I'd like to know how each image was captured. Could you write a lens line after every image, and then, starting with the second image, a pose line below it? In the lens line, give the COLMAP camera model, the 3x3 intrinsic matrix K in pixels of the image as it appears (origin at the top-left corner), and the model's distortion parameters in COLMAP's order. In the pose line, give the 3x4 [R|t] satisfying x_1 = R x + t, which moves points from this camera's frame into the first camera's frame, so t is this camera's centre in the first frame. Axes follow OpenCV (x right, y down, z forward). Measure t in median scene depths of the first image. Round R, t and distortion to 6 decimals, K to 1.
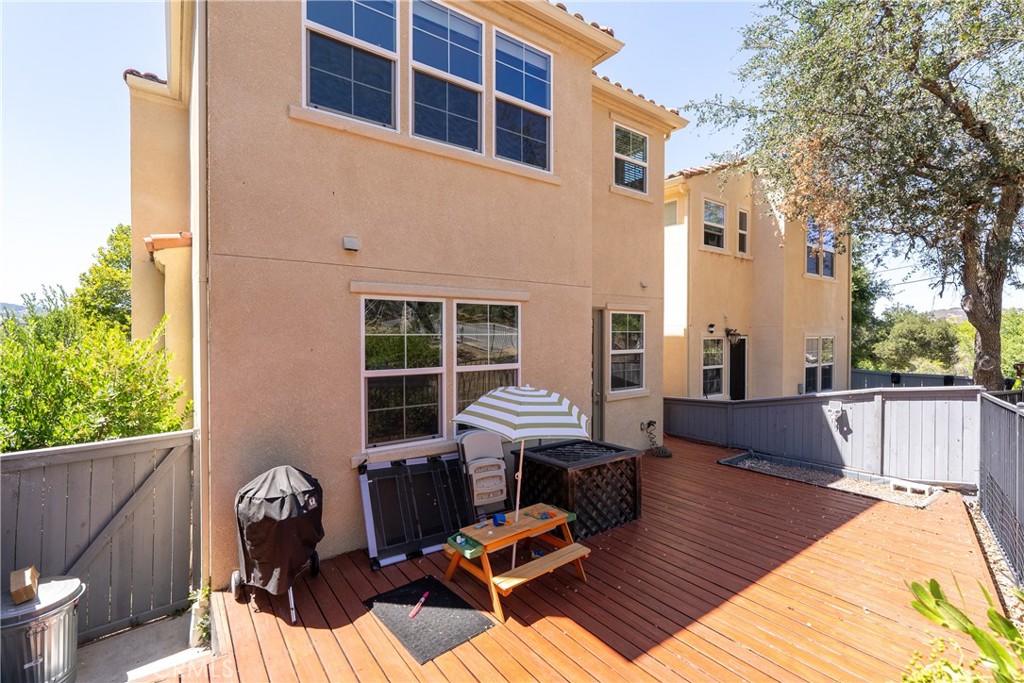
lens RADIAL K [[462.9, 0, 511.0], [0, 462.9, 336.8], [0, 0, 1]] dist [-0.003576, -0.000344]
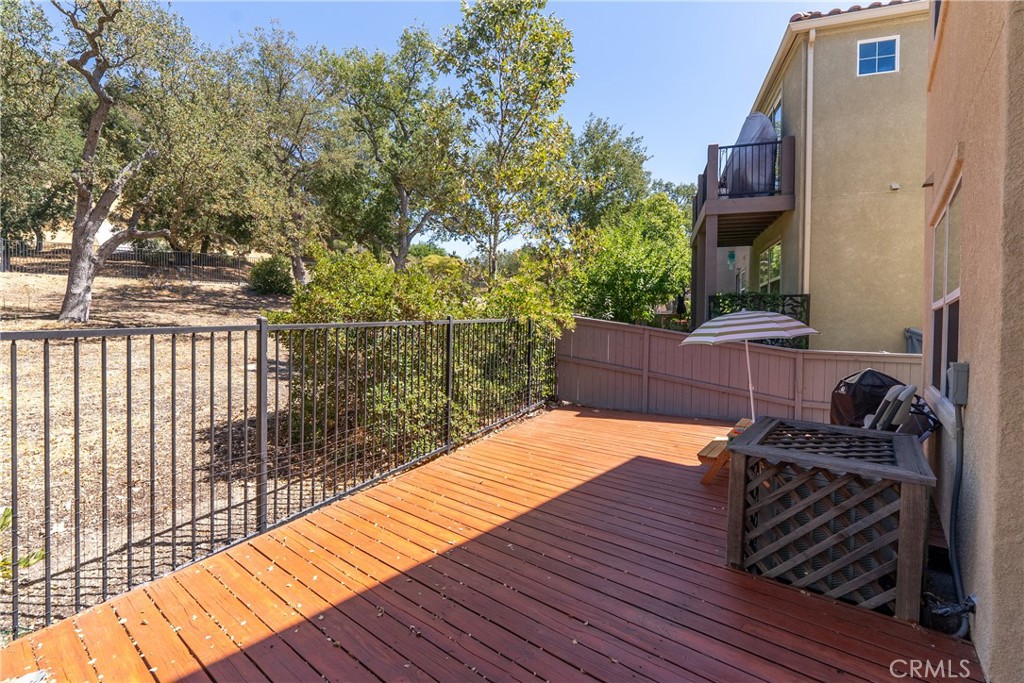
lens RADIAL K [[462.9, 0, 511.0], [0, 462.9, 336.8], [0, 0, 1]] dist [-0.003576, -0.000344]
pose [[-0.968625, -0.008851, -0.248368, 0.620482], [-0.014303, 0.999695, 0.020153, 0.107097], [0.248114, 0.023073, -0.968456, 1.357777]]
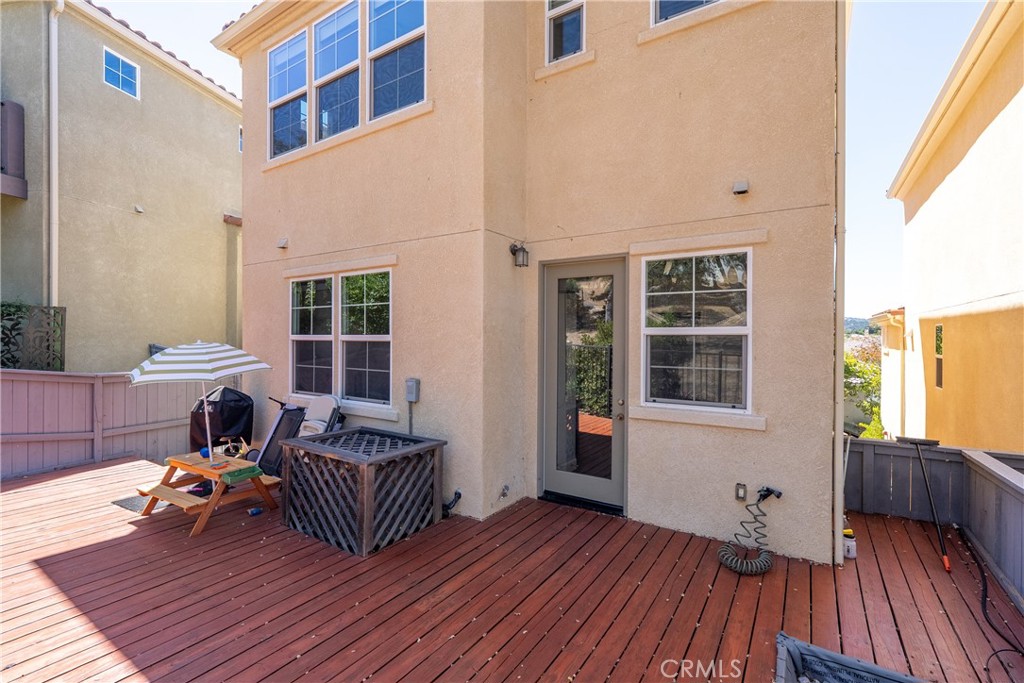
lens RADIAL K [[462.9, 0, 511.0], [0, 462.9, 336.8], [0, 0, 1]] dist [-0.003576, -0.000344]
pose [[0.345254, 0.003627, -0.938502, 0.931461], [-0.011112, 0.999938, -0.000224, 0.057462], [0.938443, 0.010506, 0.345273, 0.900310]]
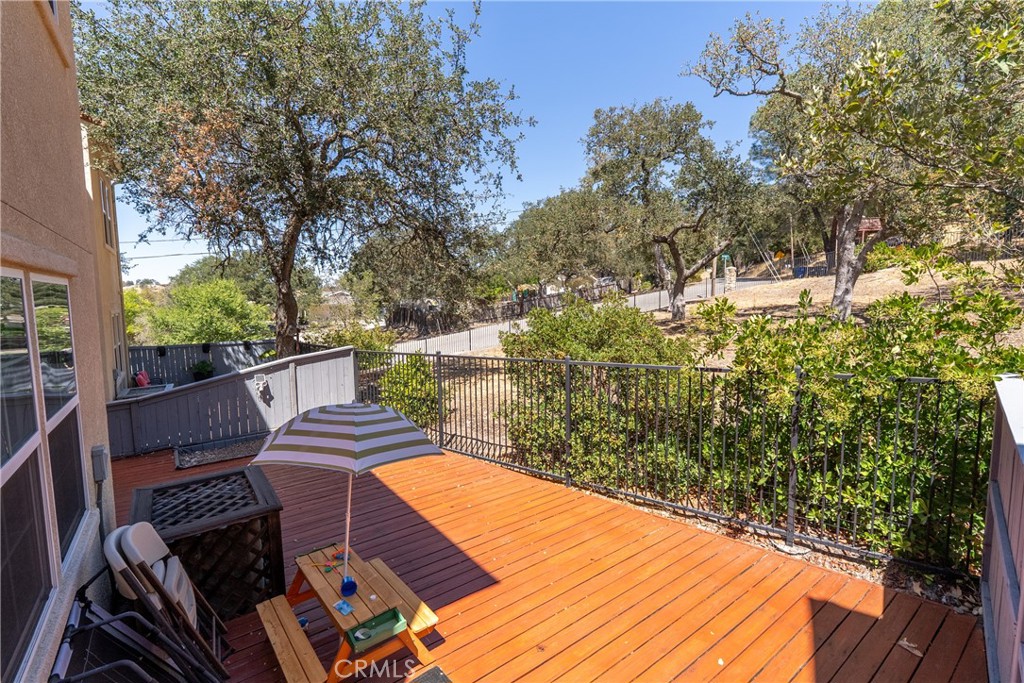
lens RADIAL K [[460.5, 0, 511.4], [0, 460.5, 331.5], [0, 0, 1]] dist [-0.001812, 0.000024]
pose [[-0.000434, -0.072971, 0.997334, -0.508568], [0.016515, 0.997198, 0.072968, -0.045181], [-0.999864, 0.016503, 0.000772, 0.497348]]
